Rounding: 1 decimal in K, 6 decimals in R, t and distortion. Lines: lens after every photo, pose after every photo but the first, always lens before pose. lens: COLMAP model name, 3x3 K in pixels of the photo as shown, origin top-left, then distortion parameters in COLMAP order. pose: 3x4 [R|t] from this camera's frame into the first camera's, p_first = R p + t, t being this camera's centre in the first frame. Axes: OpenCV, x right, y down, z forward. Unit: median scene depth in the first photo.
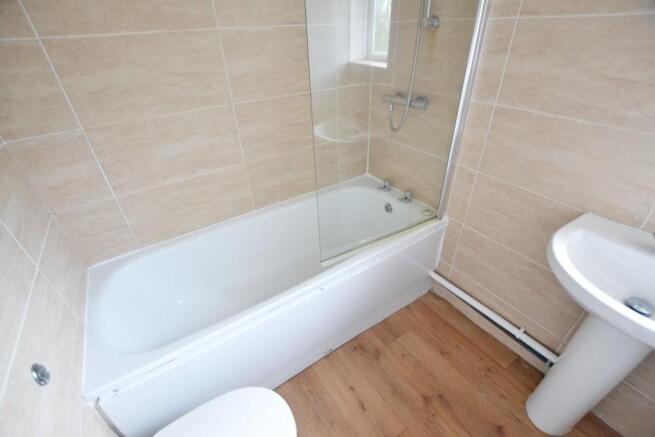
lens RADIAL K [[296.3, 0, 328.7], [0, 296.3, 213.3], [0, 0, 1]] dist [-0.030338, 0.004345]
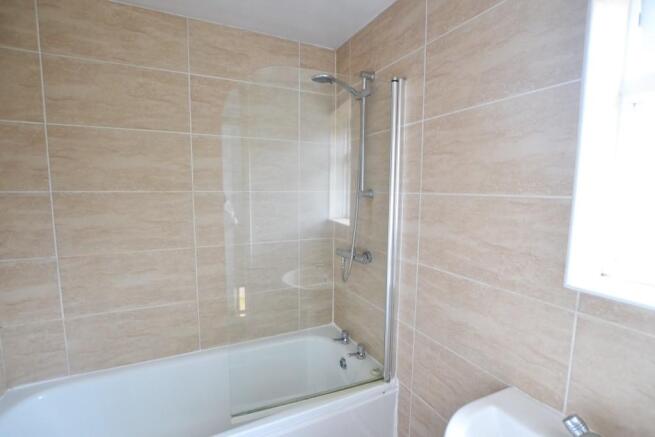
lens RADIAL K [[296.3, 0, 325.0], [0, 296.3, 214.6], [0, 0, 1]] dist [-0.030338, 0.004345]
pose [[0.991576, 0.050747, -0.119173, 0.333106], [-0.100078, 0.884253, -0.456158, -0.005322], [0.082230, 0.464242, 0.881883, -0.051848]]
